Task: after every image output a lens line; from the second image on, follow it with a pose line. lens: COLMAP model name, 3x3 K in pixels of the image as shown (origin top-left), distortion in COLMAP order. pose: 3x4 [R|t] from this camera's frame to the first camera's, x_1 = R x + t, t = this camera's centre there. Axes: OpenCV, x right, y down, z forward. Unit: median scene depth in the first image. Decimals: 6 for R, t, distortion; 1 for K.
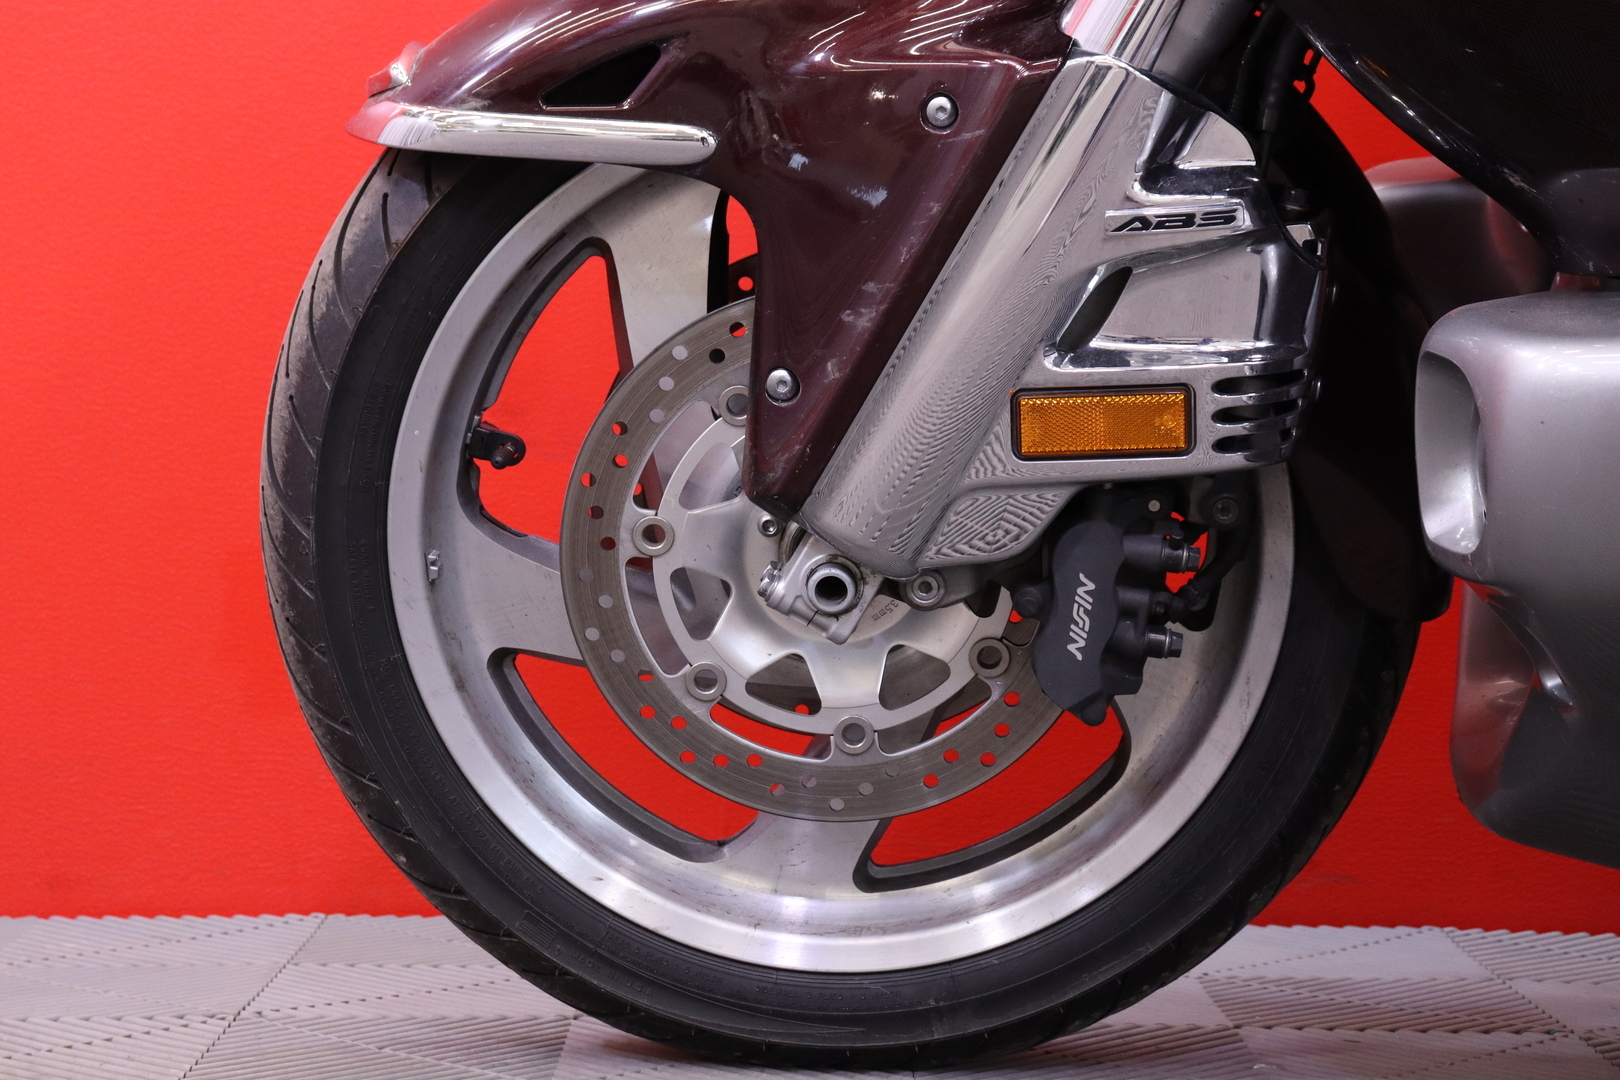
lens RADIAL K [[3515.2, 0, 810.0], [0, 3515.2, 540.0], [0, 0, 1]] dist [0.182060, 0.257733]
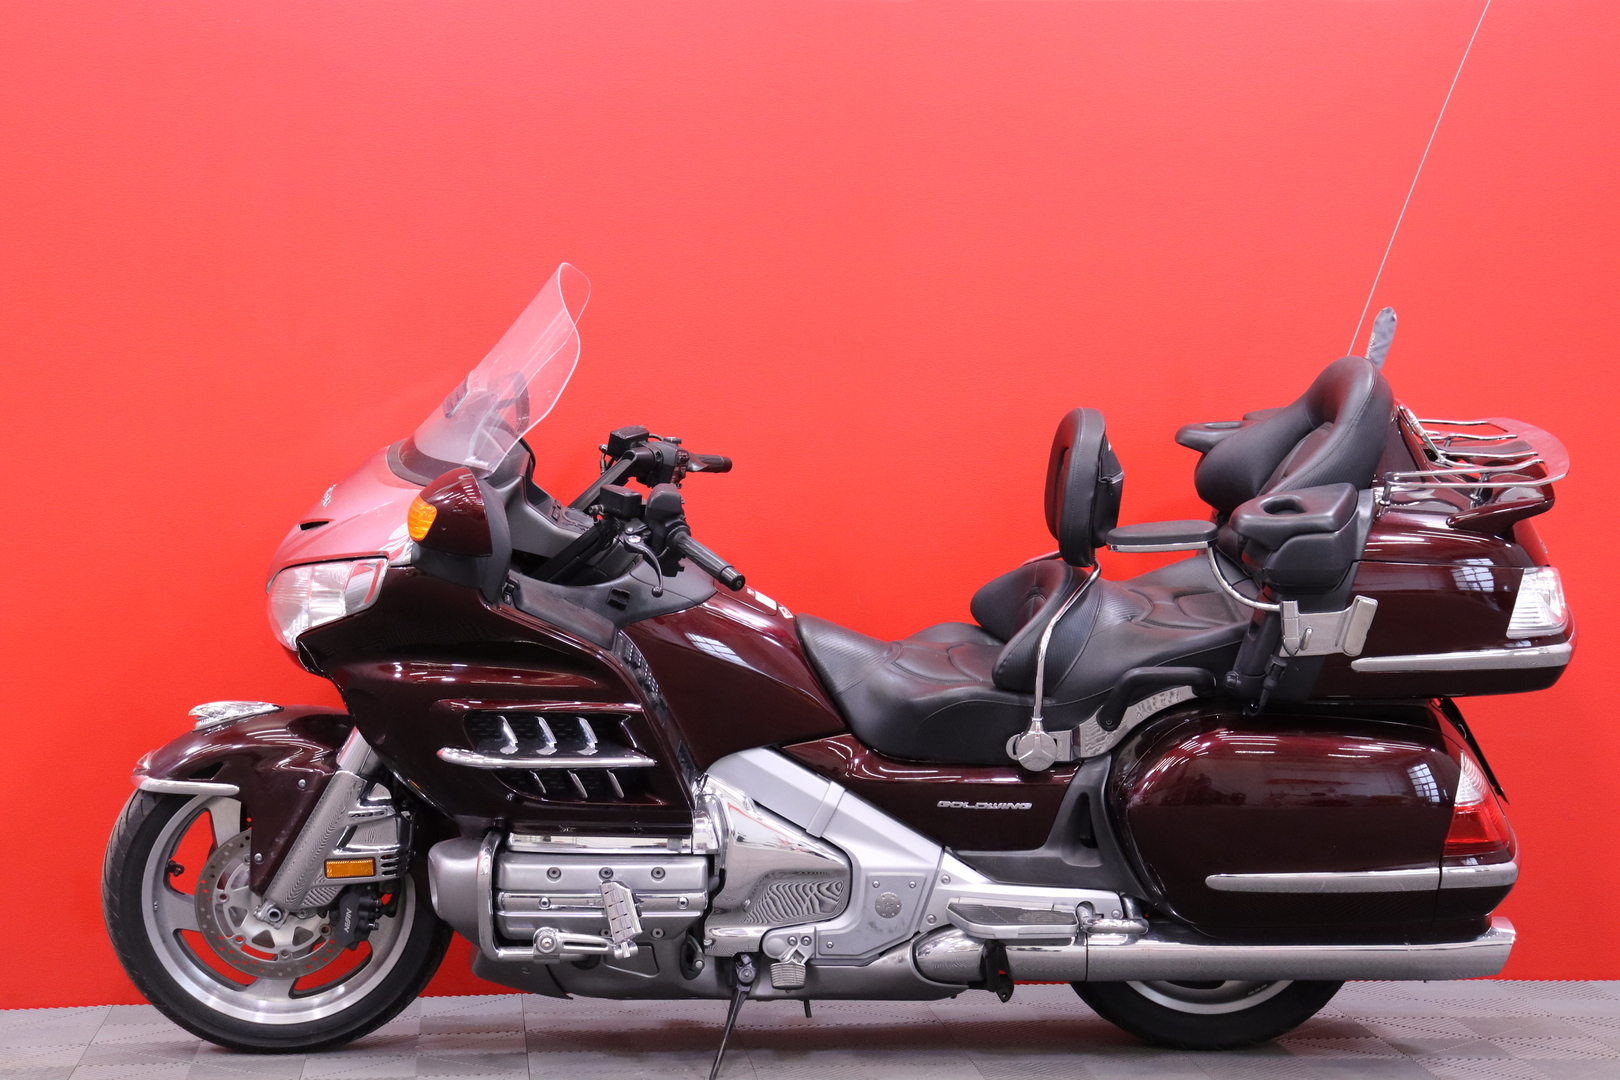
lens RADIAL K [[3307.1, 0, 810.0], [0, 3307.1, 540.0], [0, 0, 1]] dist [0.049559, 2.250098]
pose [[0.994917, -0.011734, 0.100014, 0.200294], [0.011982, 0.999926, -0.001878, -0.330782], [-0.099985, 0.003067, 0.994984, -2.234019]]
